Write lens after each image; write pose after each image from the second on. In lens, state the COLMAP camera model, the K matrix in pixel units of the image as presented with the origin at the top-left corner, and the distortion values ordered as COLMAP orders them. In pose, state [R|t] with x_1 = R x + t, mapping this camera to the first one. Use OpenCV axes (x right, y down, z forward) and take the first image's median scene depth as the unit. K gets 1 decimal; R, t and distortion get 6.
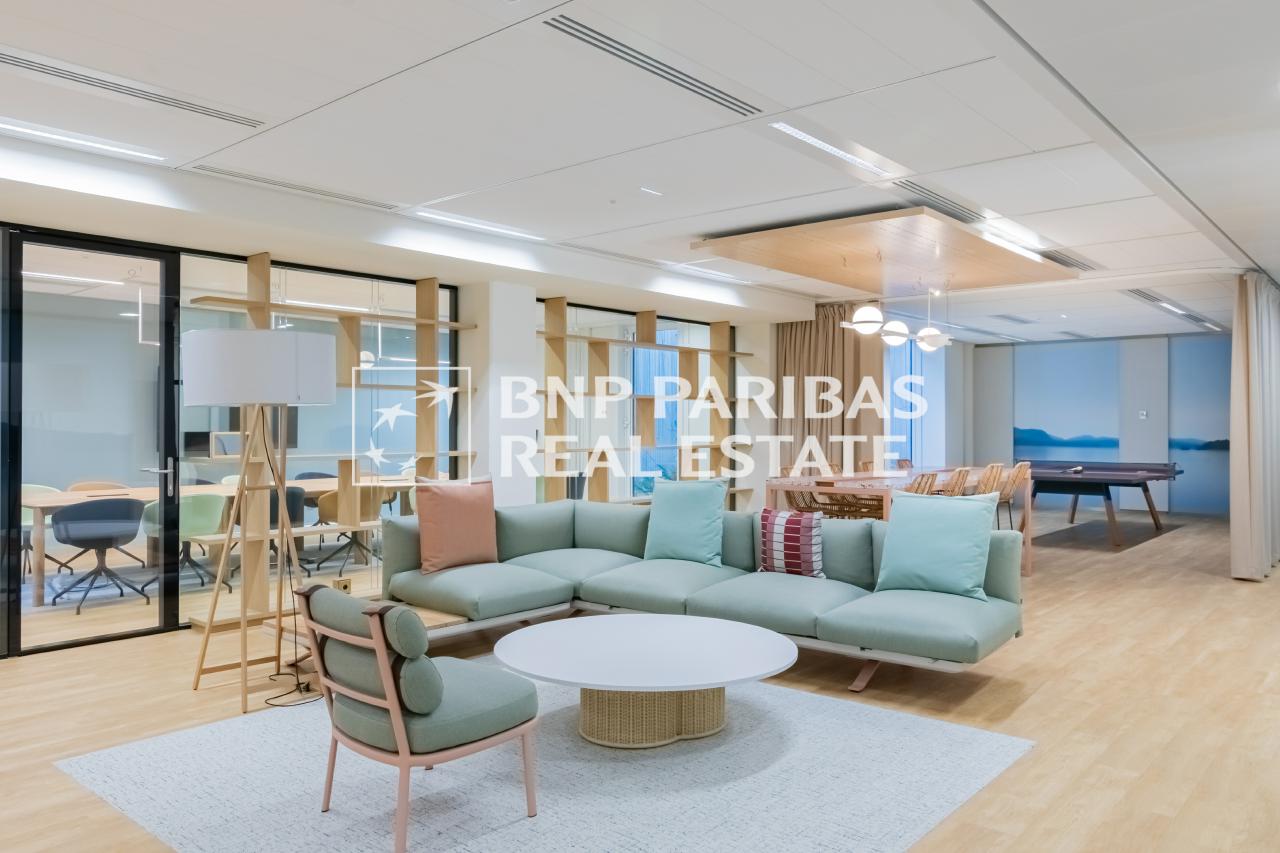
lens RADIAL K [[924.9, 0, 640.0], [0, 924.9, 426.5], [0, 0, 1]] dist [0.001400, -0.002454]
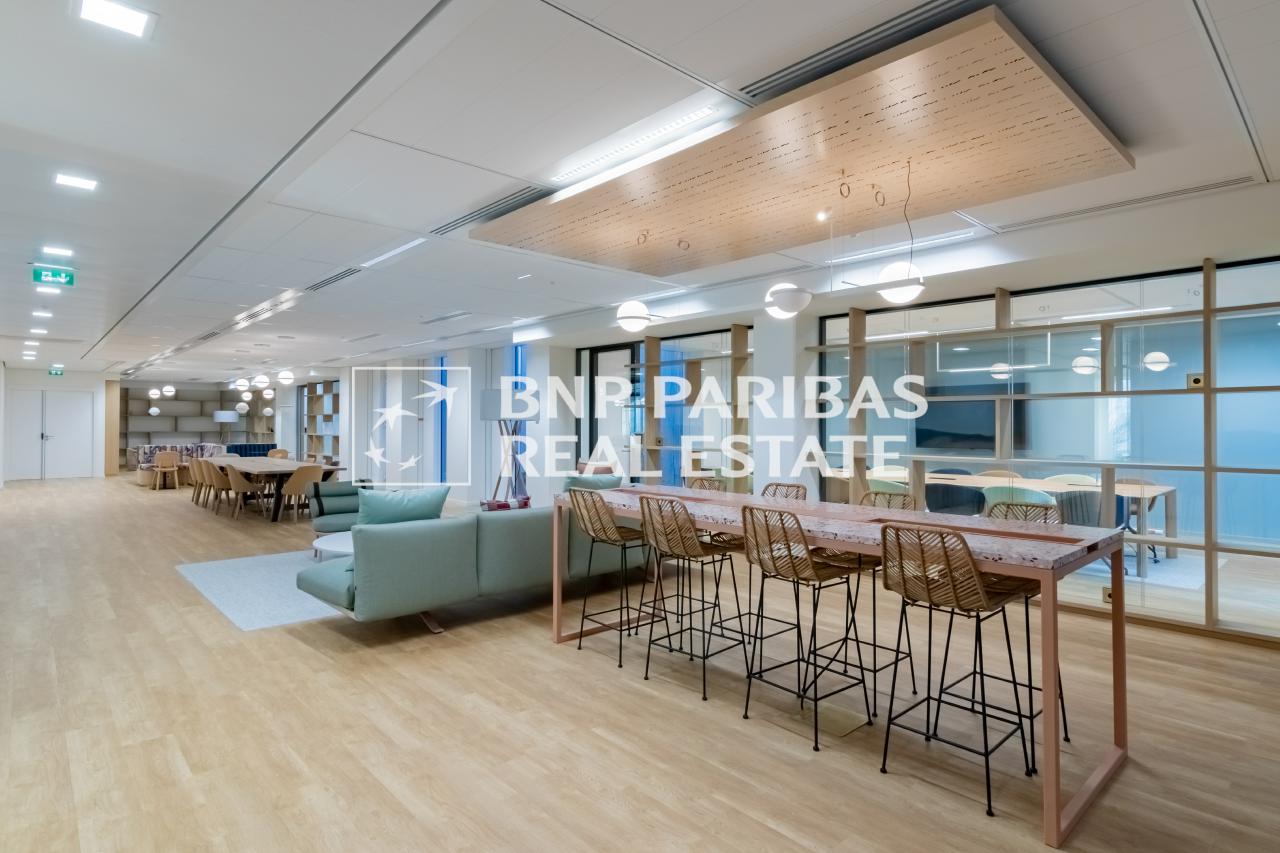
lens RADIAL K [[671.7, 0, 641.2], [0, 671.7, 413.6], [0, 0, 1]] dist [-0.019036, 0.000231]
pose [[-0.113039, -0.019283, -0.993403, 1.068772], [-0.001937, 0.999814, -0.019187, -0.006703], [0.993589, -0.000245, -0.113055, 1.295310]]
